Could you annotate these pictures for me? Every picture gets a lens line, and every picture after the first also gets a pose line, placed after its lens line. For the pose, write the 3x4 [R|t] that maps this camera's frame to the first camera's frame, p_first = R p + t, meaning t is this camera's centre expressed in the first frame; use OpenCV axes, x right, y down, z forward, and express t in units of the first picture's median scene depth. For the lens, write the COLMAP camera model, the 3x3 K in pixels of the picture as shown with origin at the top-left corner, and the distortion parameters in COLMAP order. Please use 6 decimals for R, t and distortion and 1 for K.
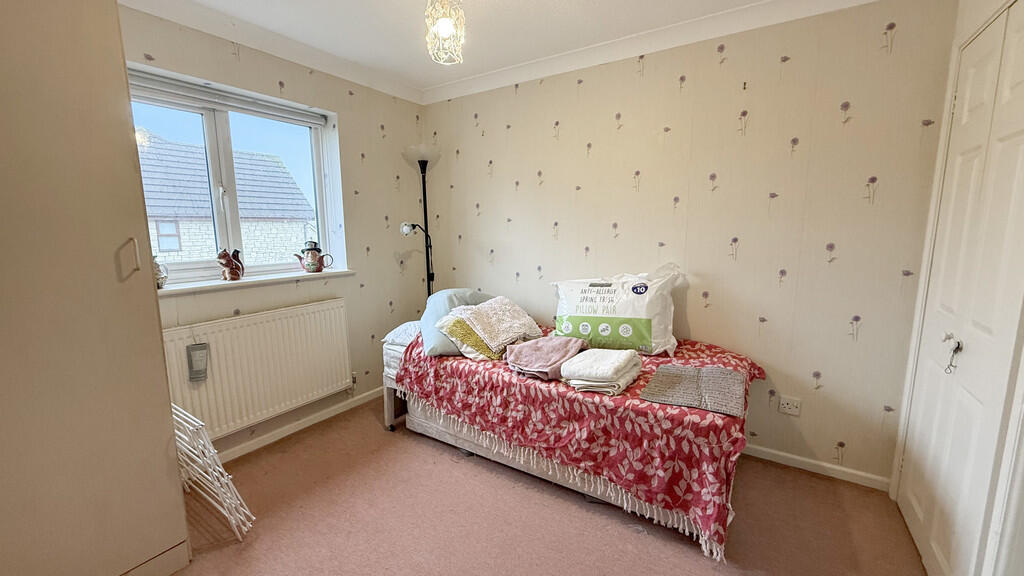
lens RADIAL K [[403.2, 0, 510.8], [0, 403.2, 286.1], [0, 0, 1]] dist [0.000144, -0.000016]
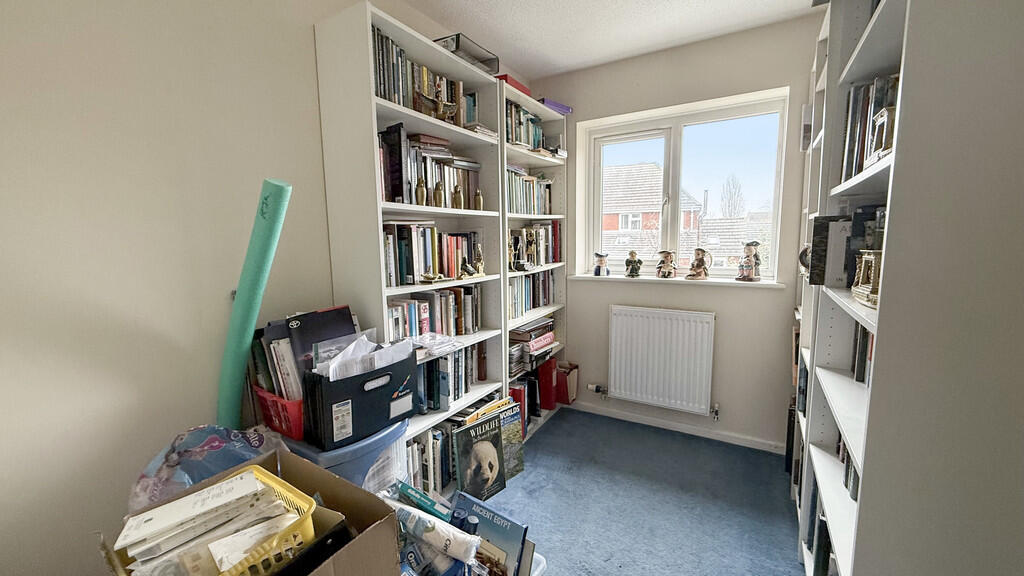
lens RADIAL K [[403.2, 0, 510.8], [0, 403.2, 286.1], [0, 0, 1]] dist [0.000144, -0.000016]
pose [[0.032028, 0.153843, -0.987576, 0.429896], [-0.120377, 0.981484, 0.148990, -0.109417], [0.992211, 0.114110, 0.049954, 0.527772]]
